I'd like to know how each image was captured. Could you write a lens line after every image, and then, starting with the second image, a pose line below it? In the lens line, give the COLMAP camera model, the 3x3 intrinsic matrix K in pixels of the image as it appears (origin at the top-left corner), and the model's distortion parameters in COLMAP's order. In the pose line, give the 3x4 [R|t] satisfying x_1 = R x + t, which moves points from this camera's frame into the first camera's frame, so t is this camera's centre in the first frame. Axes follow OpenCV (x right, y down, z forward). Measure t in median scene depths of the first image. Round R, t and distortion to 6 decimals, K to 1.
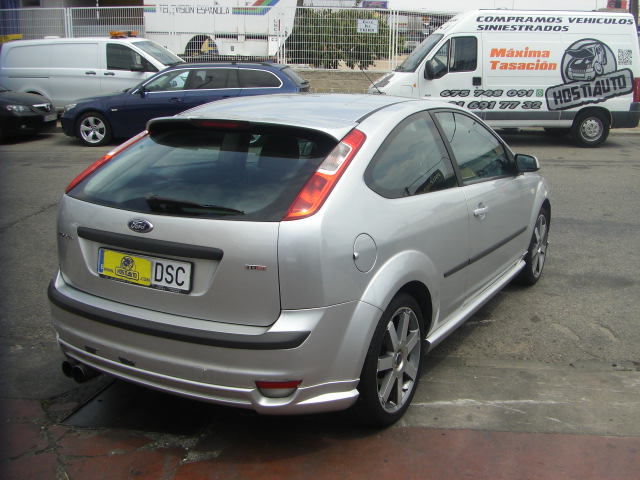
lens RADIAL K [[721.5, 0, 373.8], [0, 721.5, 241.8], [0, 0, 1]] dist [-0.181610, 0.102473]
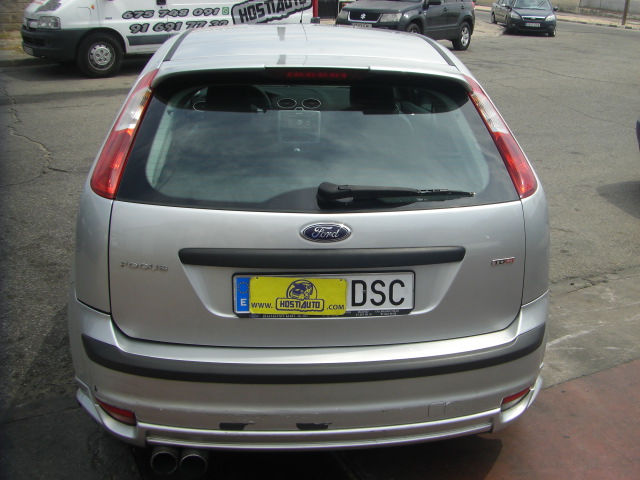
lens RADIAL K [[721.5, 0, 373.8], [0, 721.5, 241.8], [0, 0, 1]] dist [-0.181610, 0.102473]
pose [[0.827811, -0.170874, 0.534351, -0.642106], [0.106784, 0.983065, 0.148934, -0.108731], [-0.550750, -0.066229, 0.832038, 0.383822]]
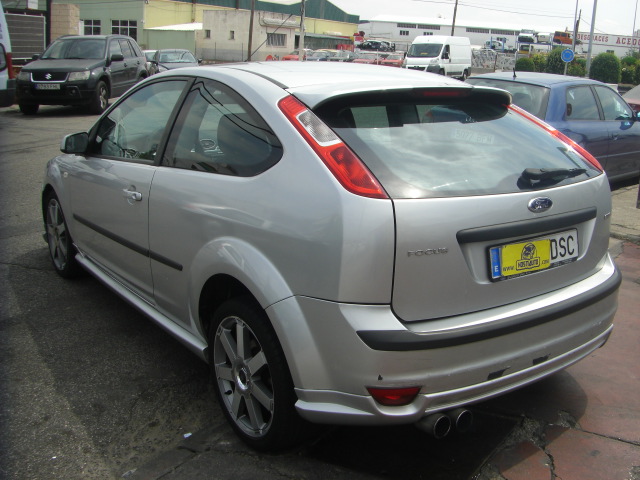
lens RADIAL K [[721.5, 0, 373.8], [0, 721.5, 241.8], [0, 0, 1]] dist [-0.181610, 0.102473]
pose [[0.417667, -0.229251, 0.879204, -1.186752], [0.197944, 0.967362, 0.158204, -0.157157], [-0.886777, 0.107957, 0.449414, 0.758645]]
